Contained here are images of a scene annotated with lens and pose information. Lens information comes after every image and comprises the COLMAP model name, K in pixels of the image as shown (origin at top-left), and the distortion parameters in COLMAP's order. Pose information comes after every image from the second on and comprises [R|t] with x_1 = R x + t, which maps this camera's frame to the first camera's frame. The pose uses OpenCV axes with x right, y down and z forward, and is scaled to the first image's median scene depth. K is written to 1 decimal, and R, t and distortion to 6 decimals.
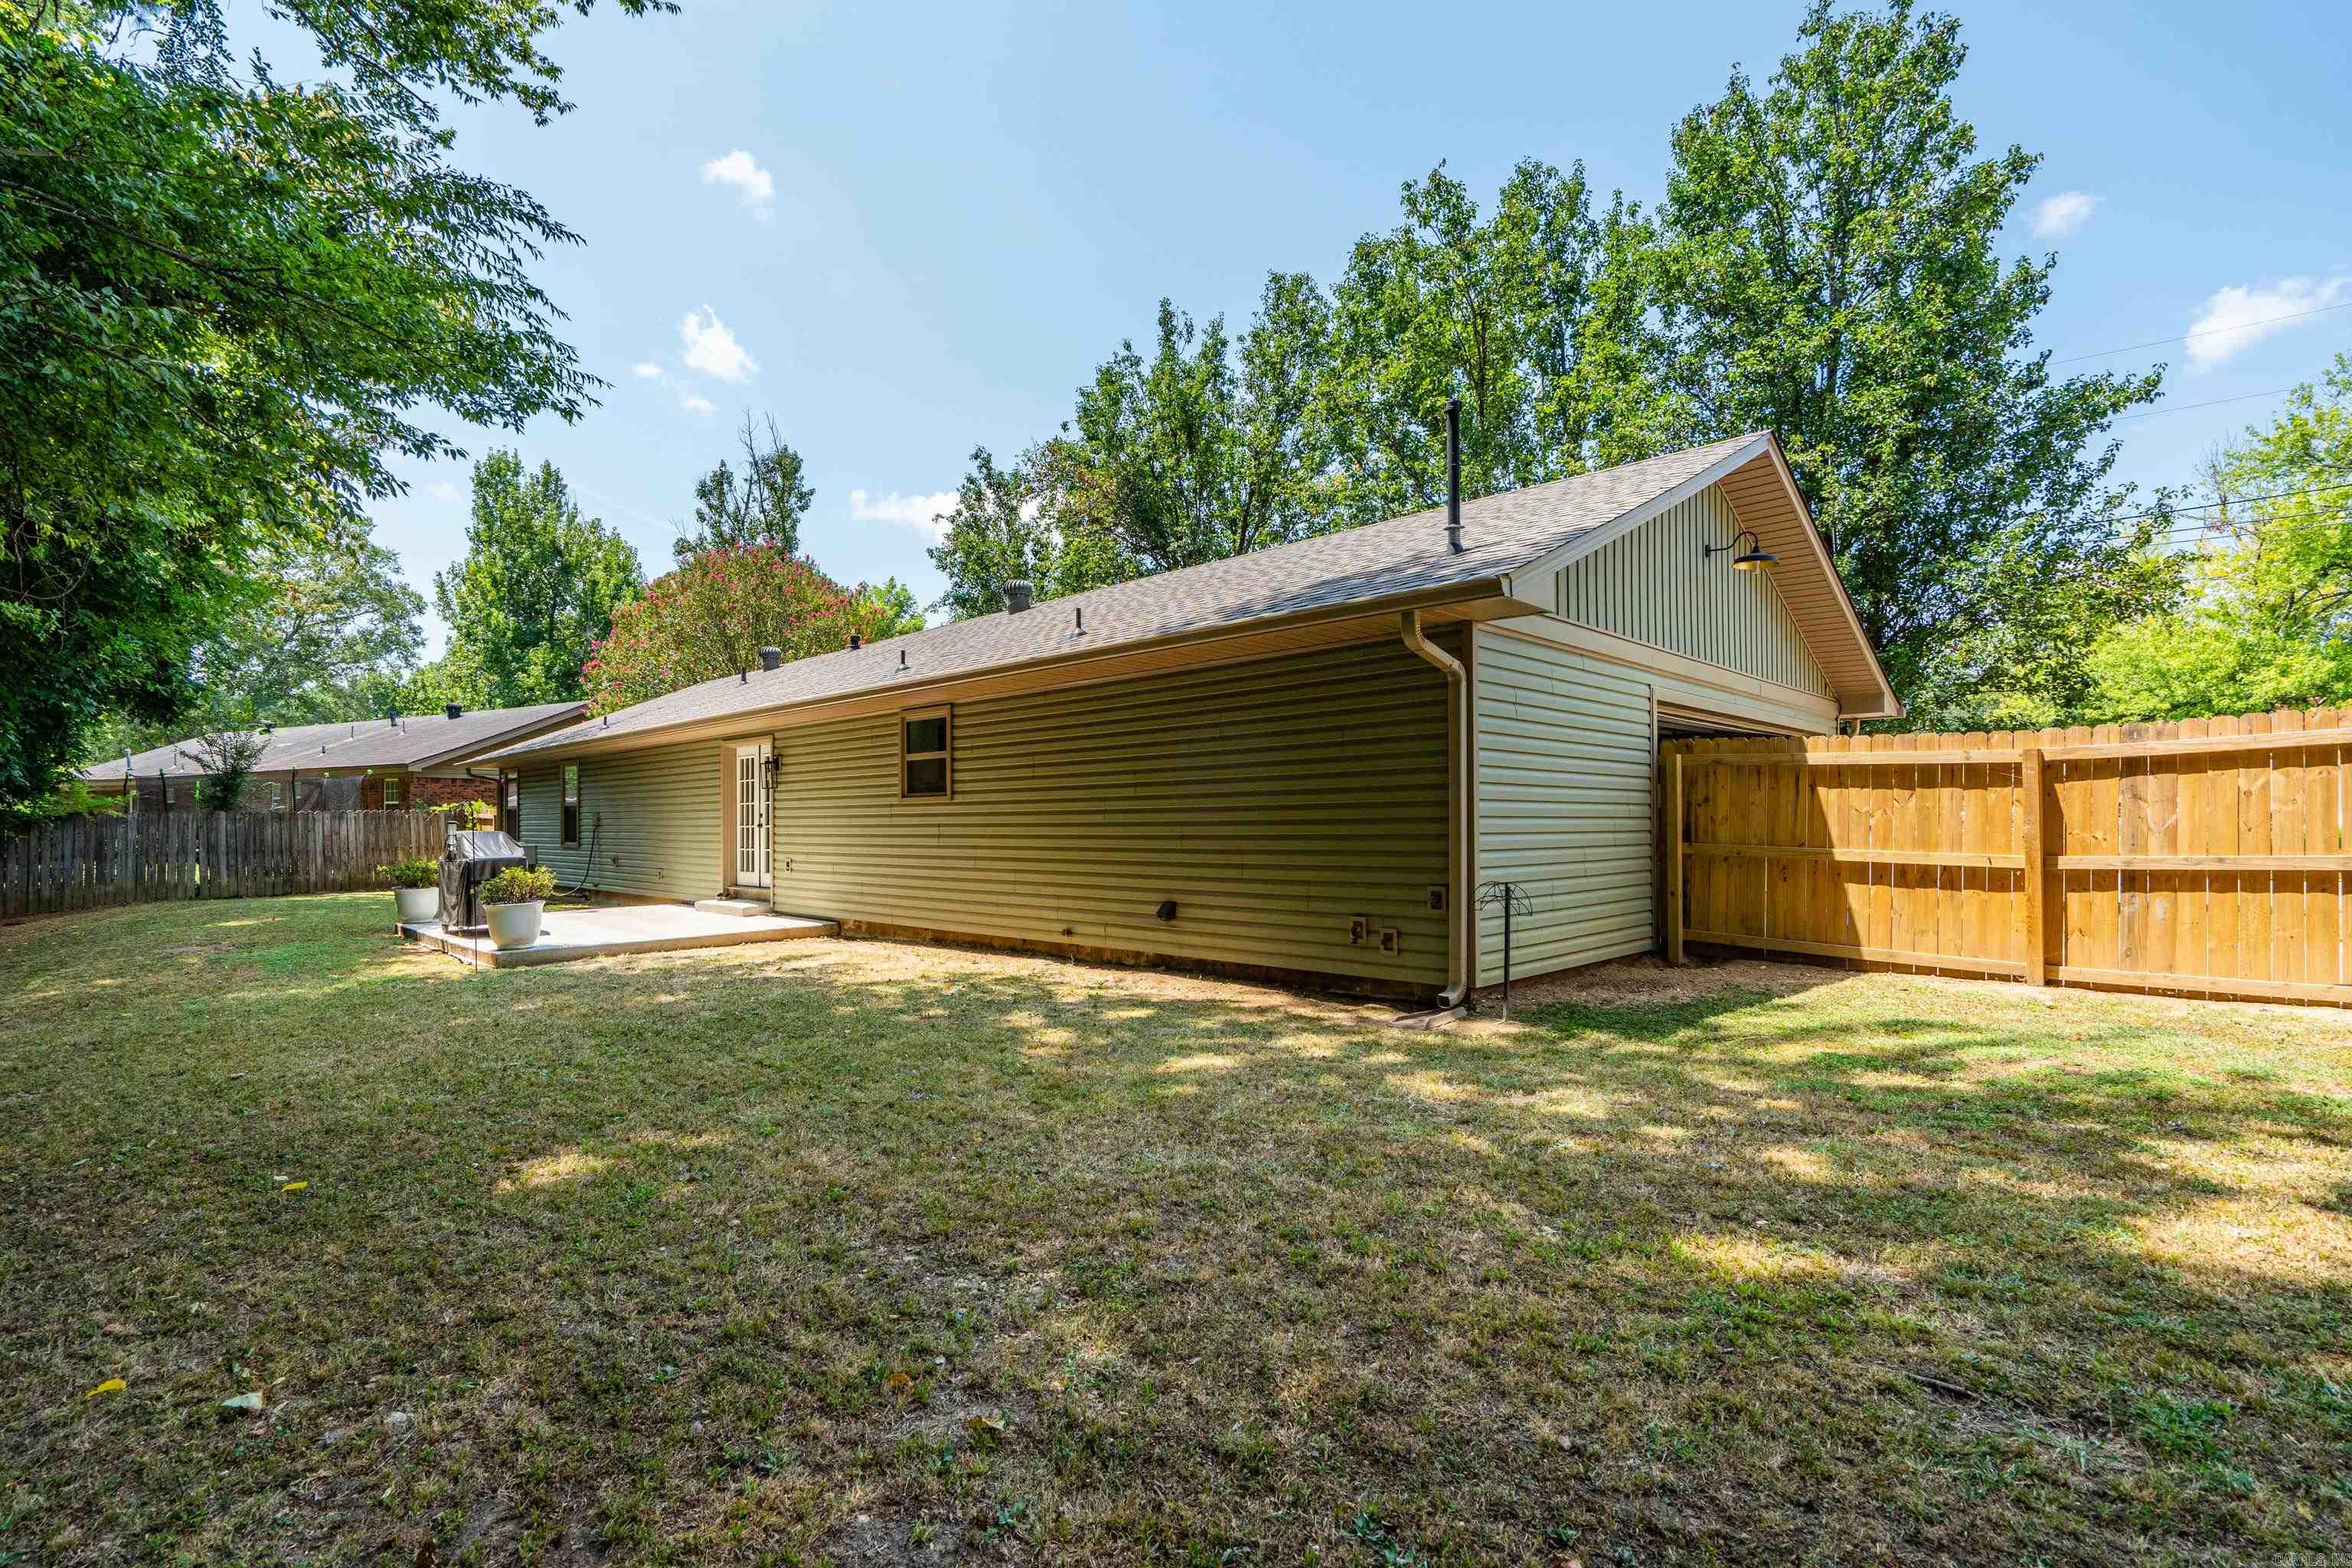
lens RADIAL K [[1087.3, 0, 1175.6], [0, 1087.3, 837.0], [0, 0, 1]] dist [-0.000777, 0.000145]
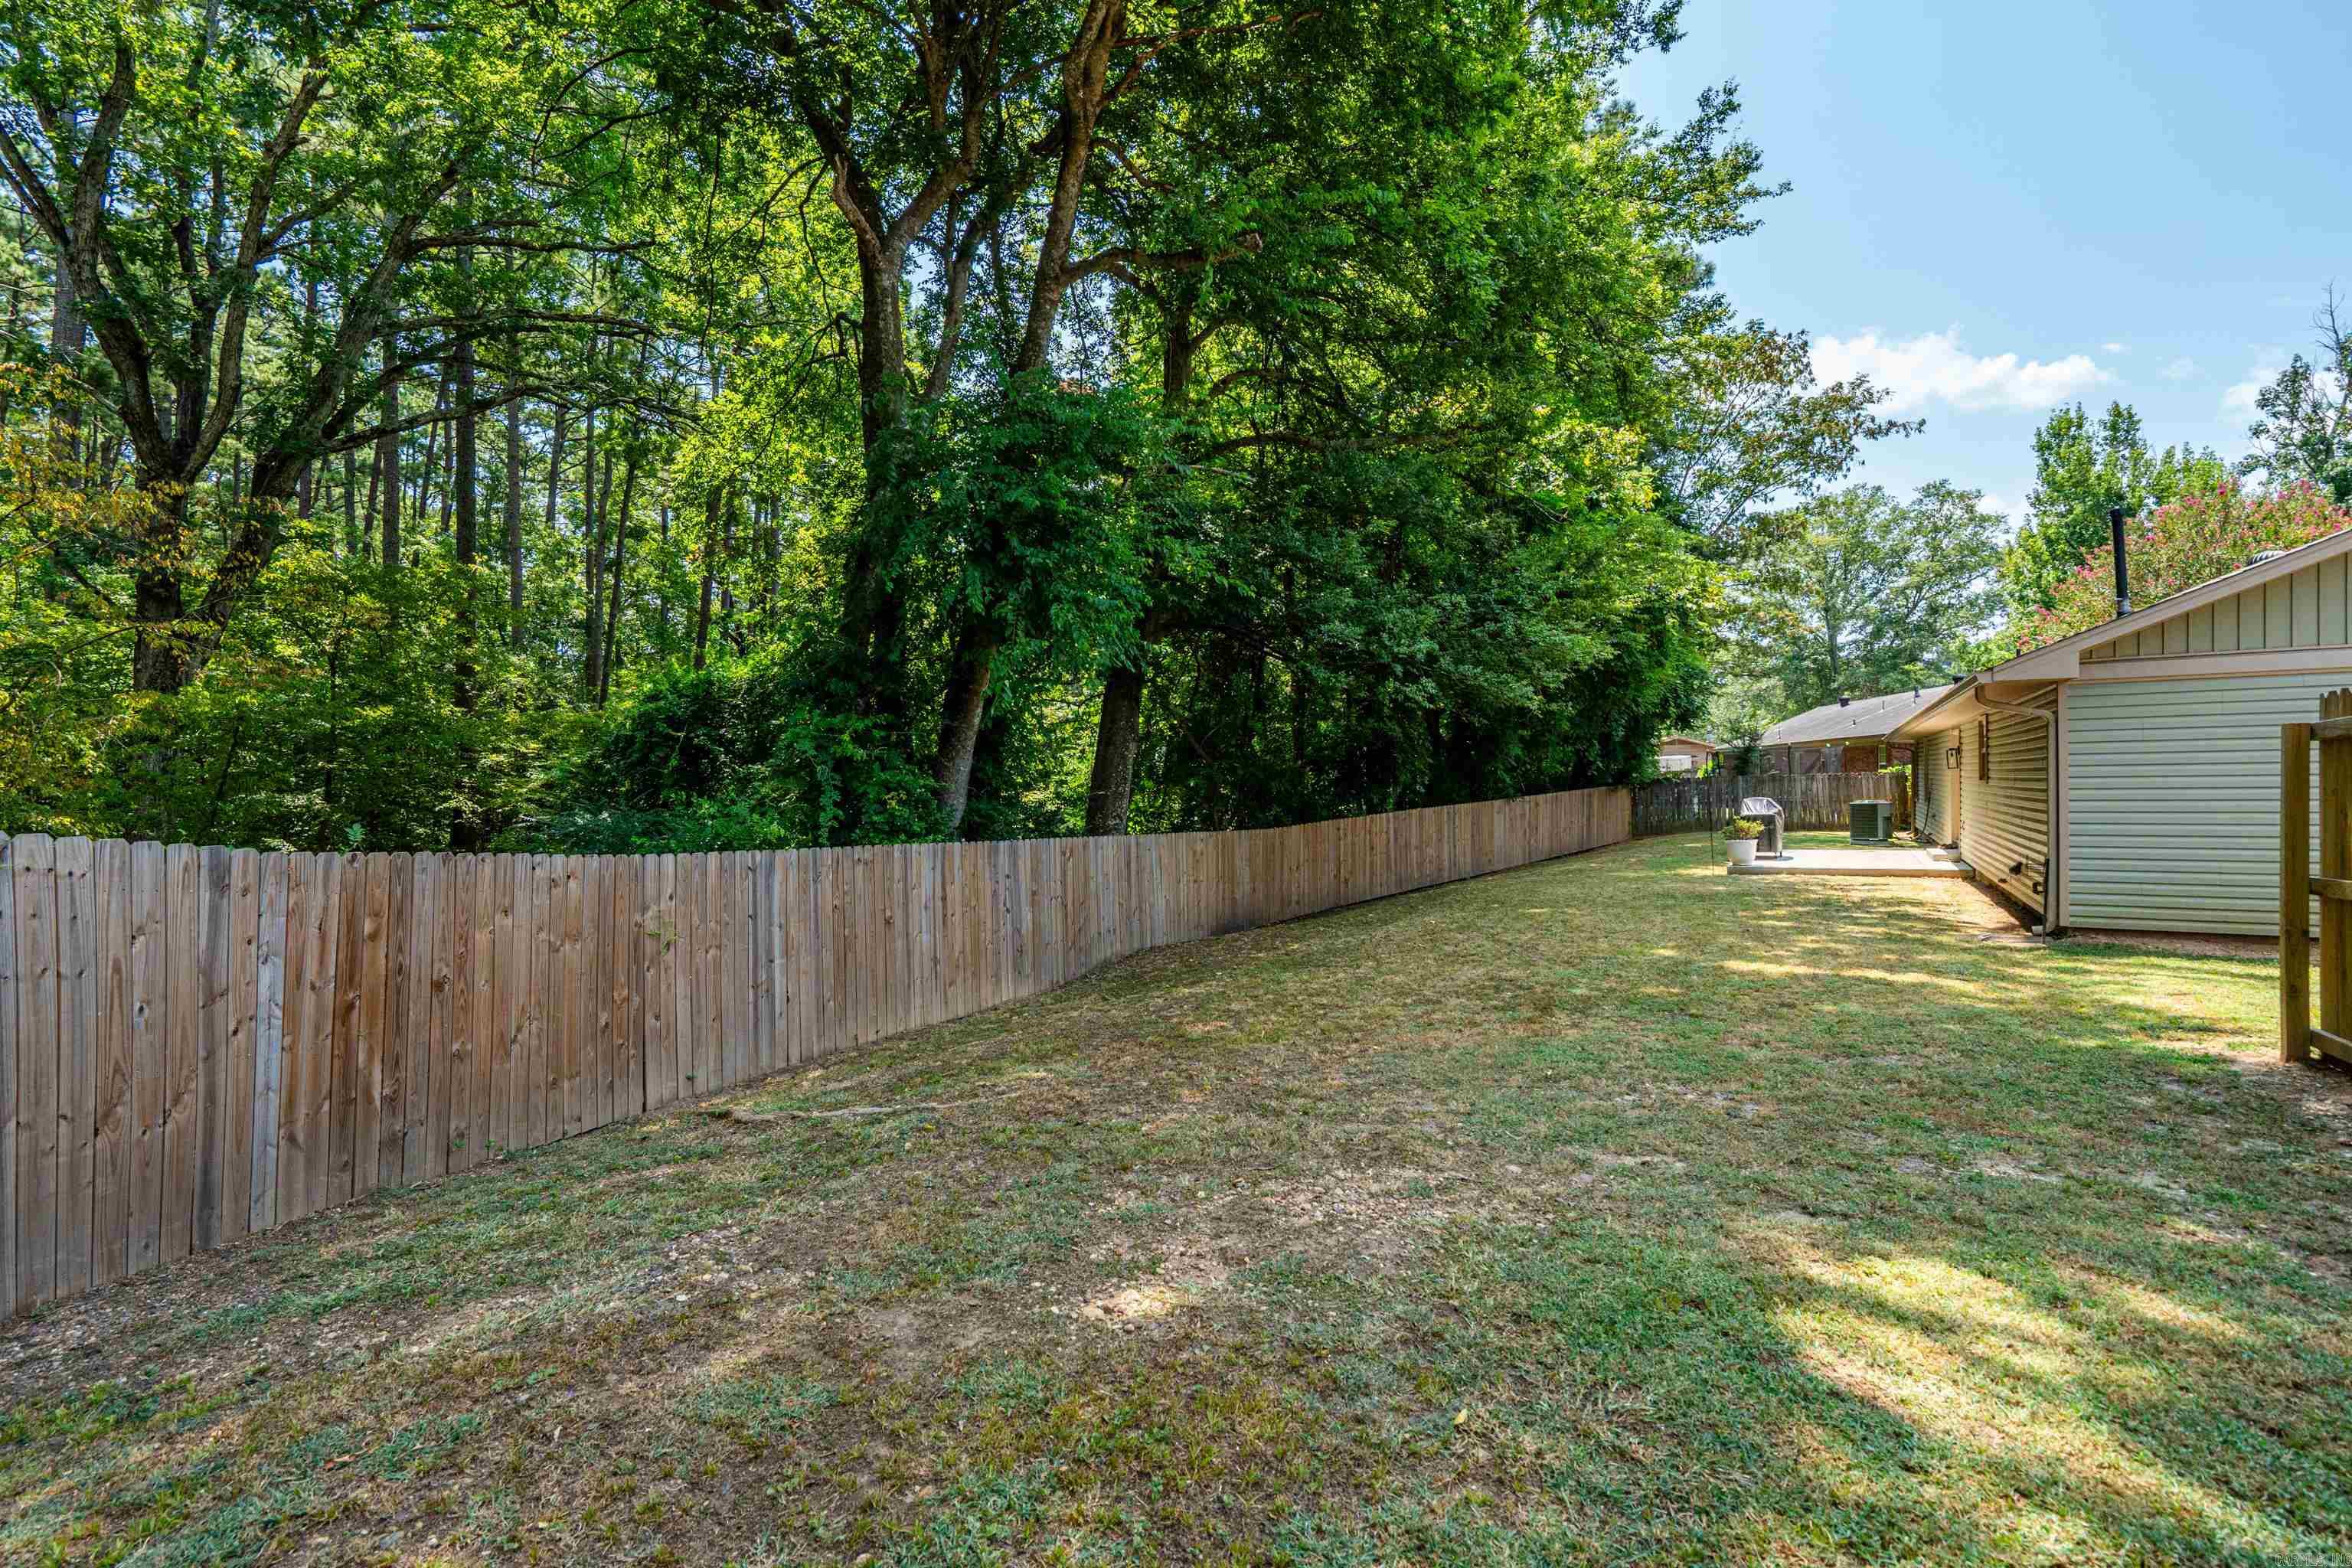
lens RADIAL K [[1064.2, 0, 1159.9], [0, 1064.2, 775.3], [0, 0, 1]] dist [-0.002332, 0.000775]
pose [[0.230510, -0.005405, -0.973055, 0.161364], [0.002830, 0.999984, -0.004885, -0.007418], [0.973066, -0.001627, 0.230522, -0.064280]]
